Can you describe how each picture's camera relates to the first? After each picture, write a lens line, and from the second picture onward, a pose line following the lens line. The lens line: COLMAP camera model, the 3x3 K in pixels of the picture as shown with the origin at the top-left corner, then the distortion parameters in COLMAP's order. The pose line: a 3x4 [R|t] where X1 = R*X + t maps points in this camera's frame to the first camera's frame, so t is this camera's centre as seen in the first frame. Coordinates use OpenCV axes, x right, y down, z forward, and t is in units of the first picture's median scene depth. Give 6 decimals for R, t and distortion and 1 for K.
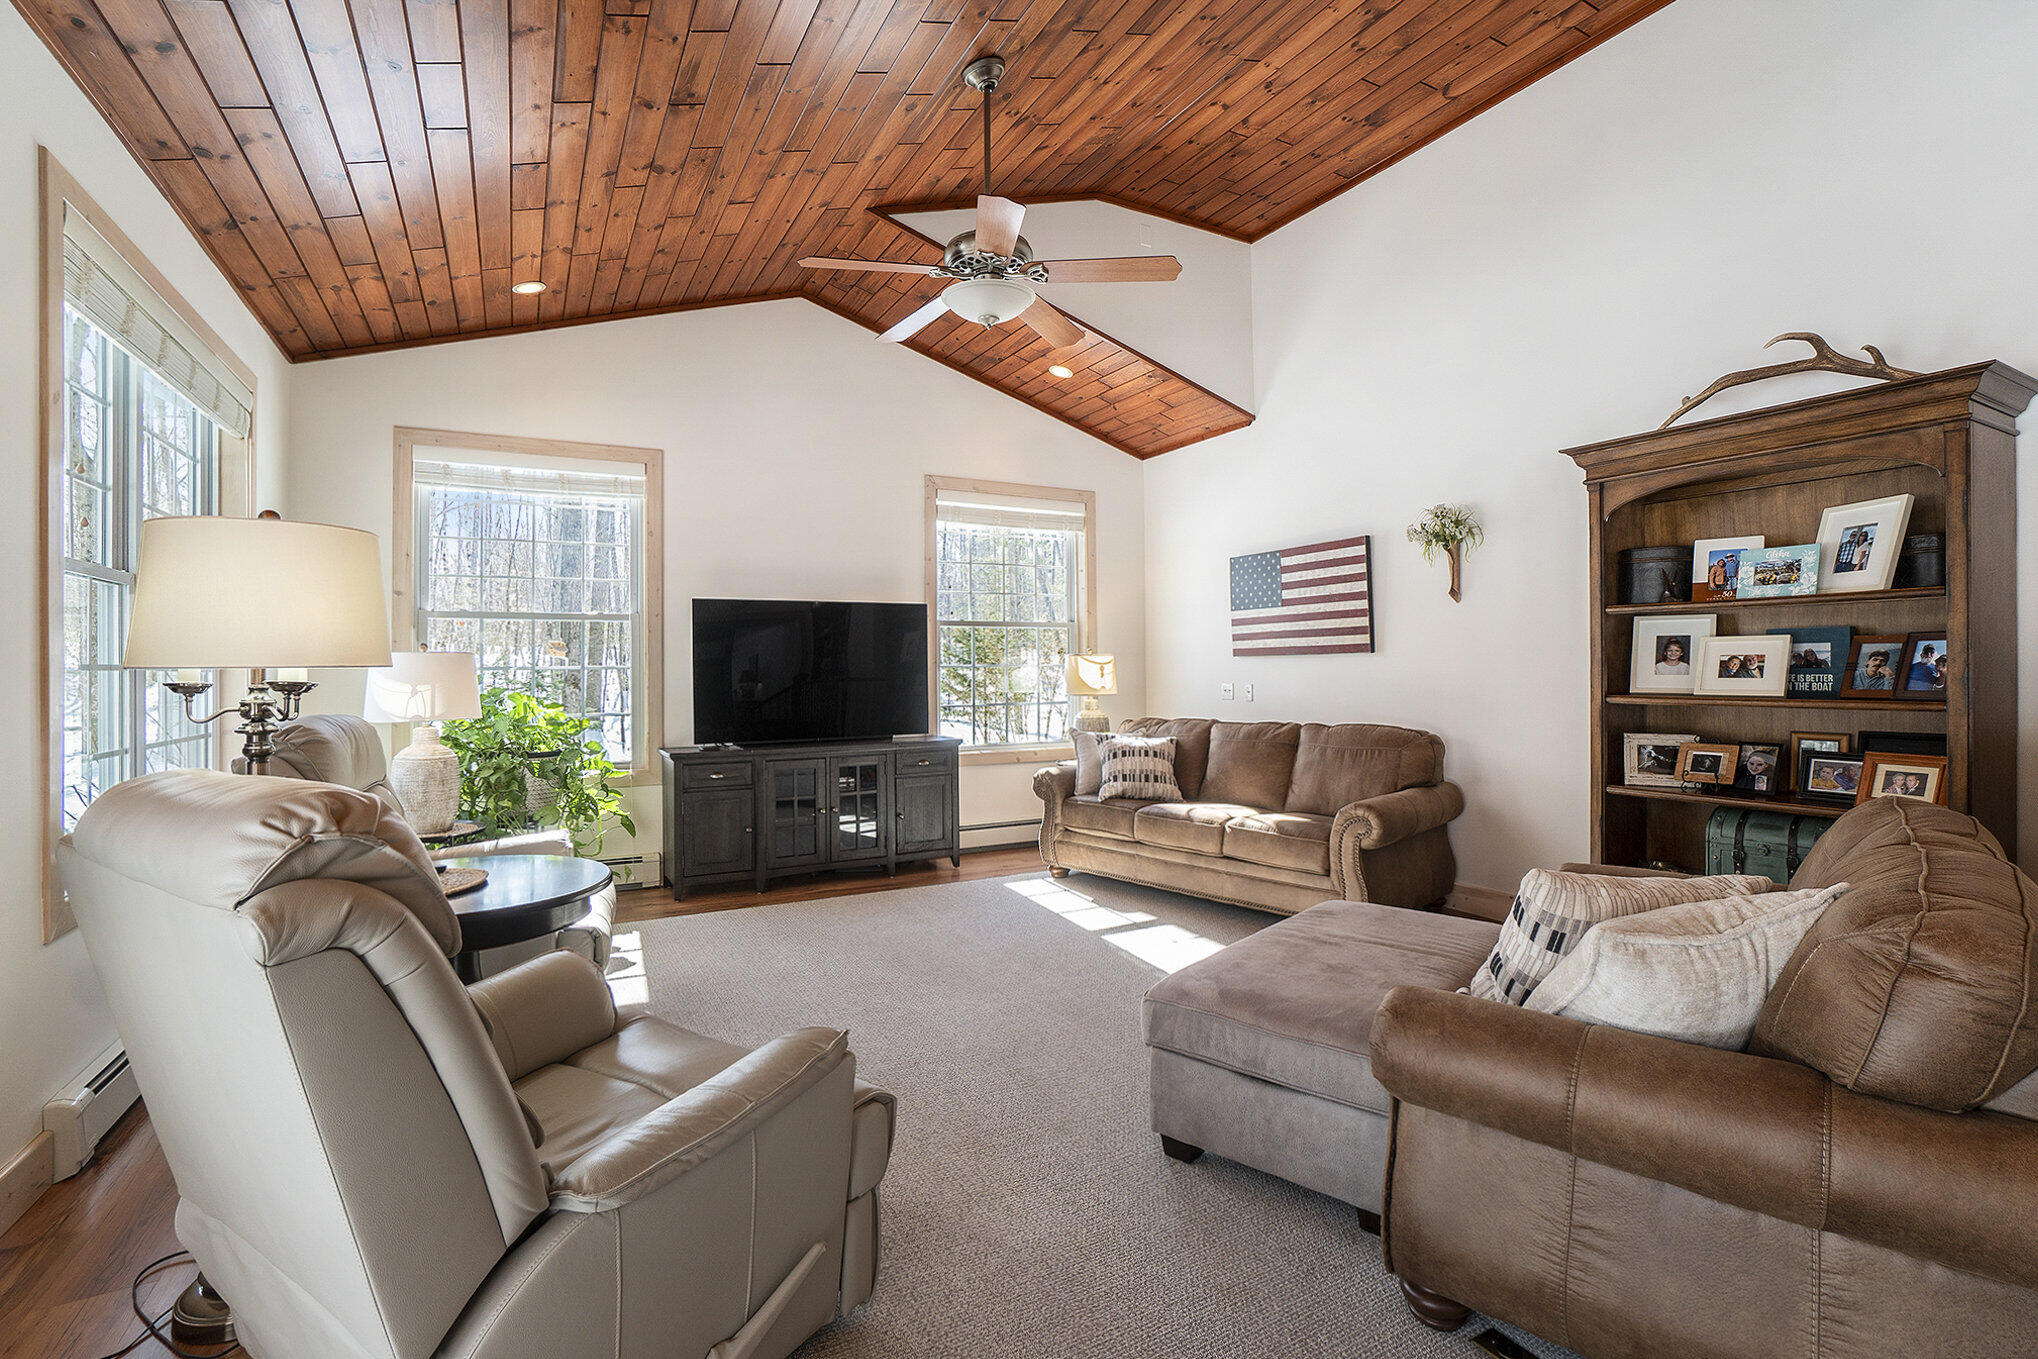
lens RADIAL K [[899.6, 0, 1004.5], [0, 899.6, 674.7], [0, 0, 1]] dist [-0.038793, 0.000165]
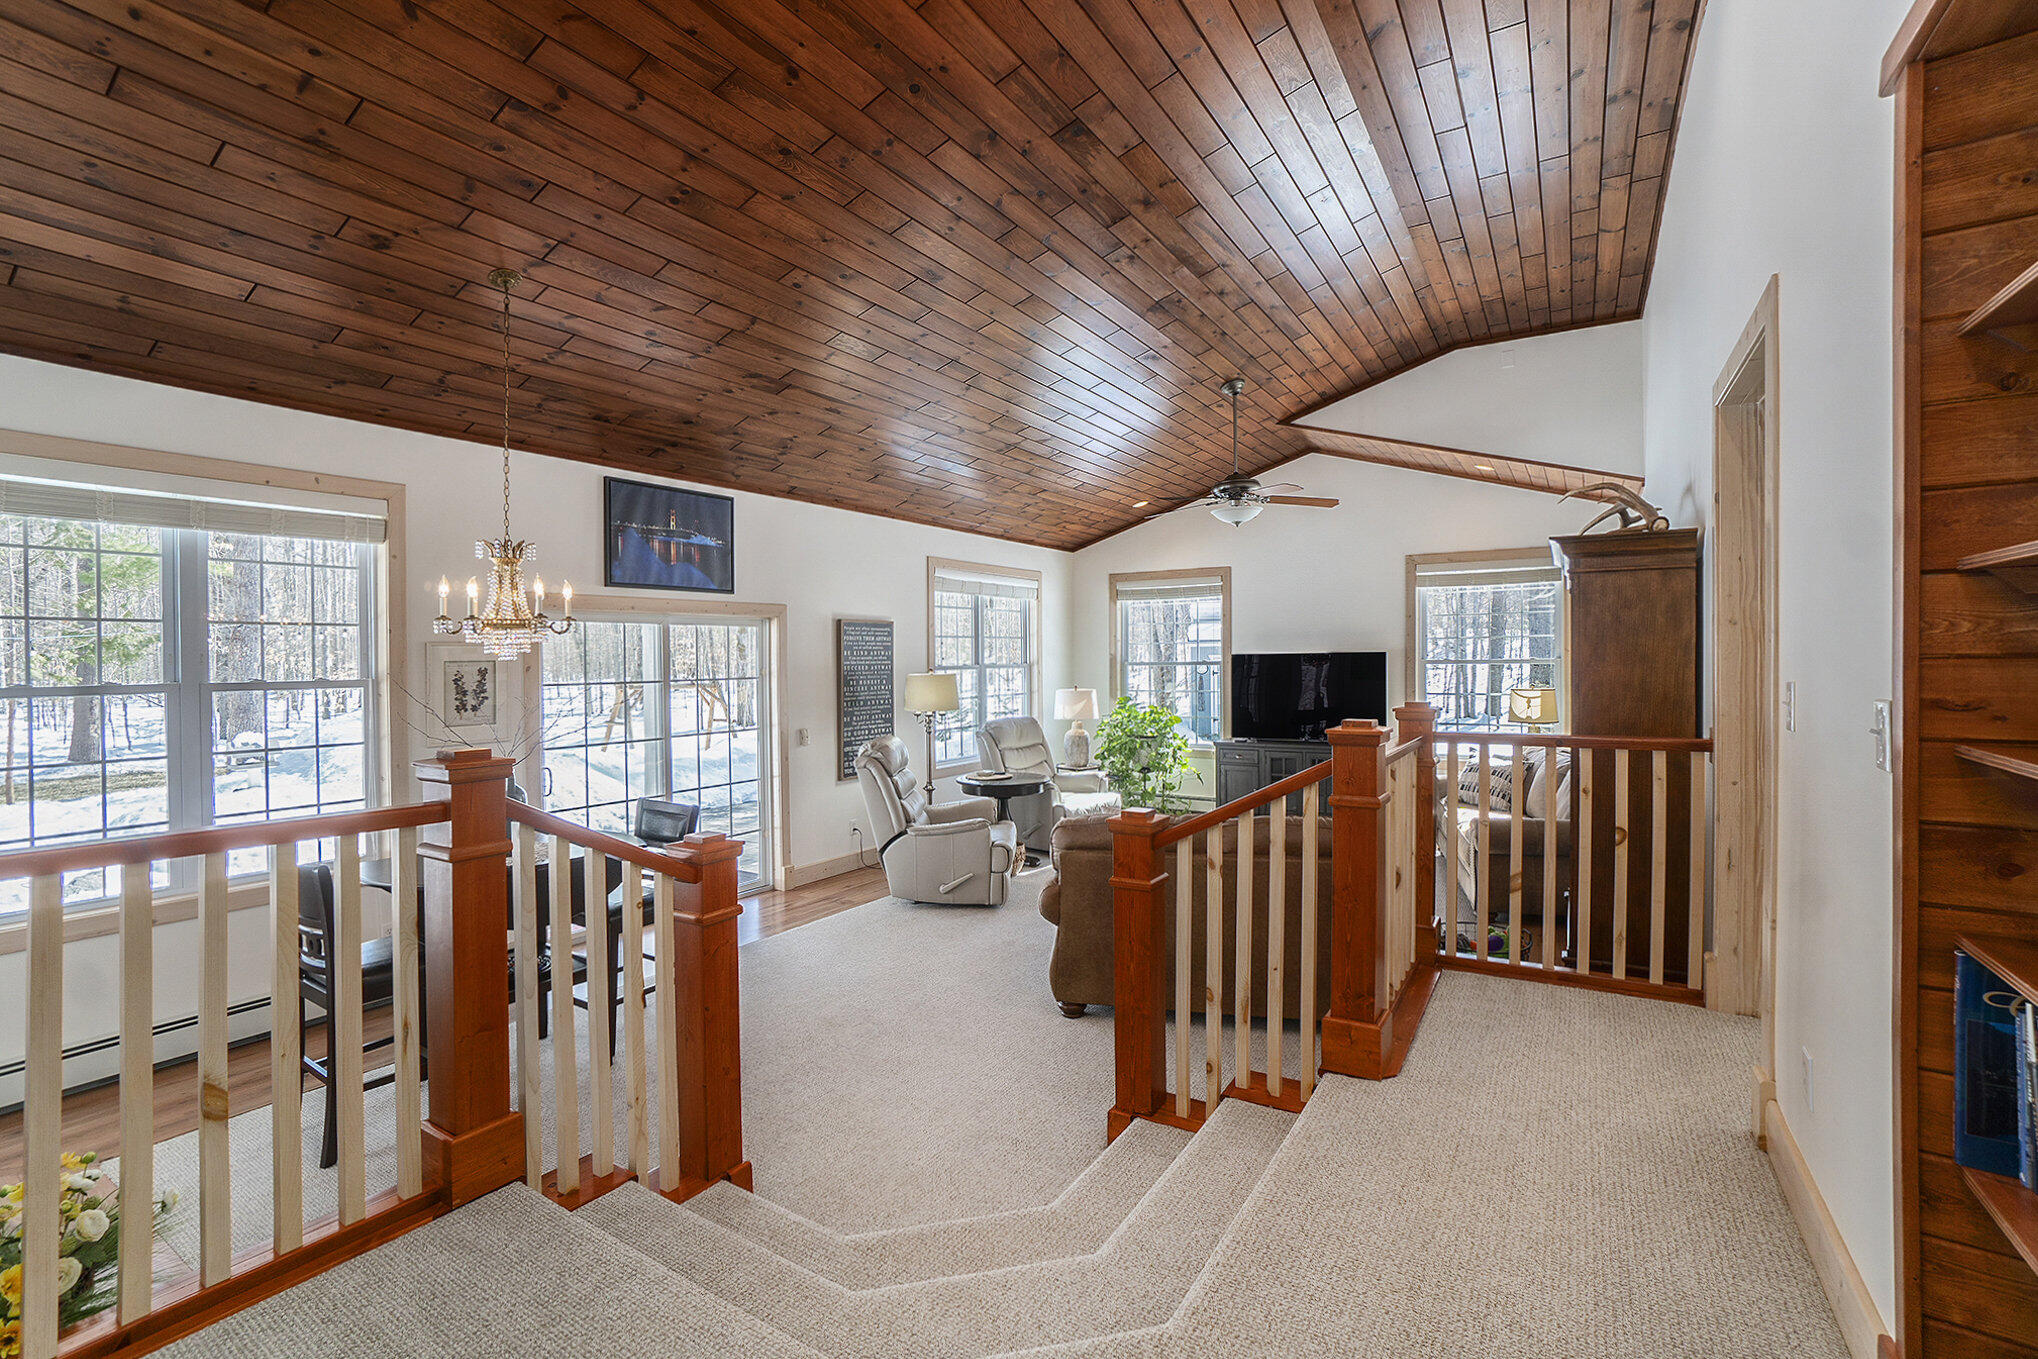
lens RADIAL K [[899.6, 0, 1017.9], [0, 899.6, 676.9], [0, 0, 1]] dist [-0.038793, 0.000165]
pose [[0.501080, 0.017298, -0.865228, 1.042476], [-0.008167, 0.999850, 0.015260, -0.070430], [0.865363, -0.000581, 0.501146, -0.253280]]
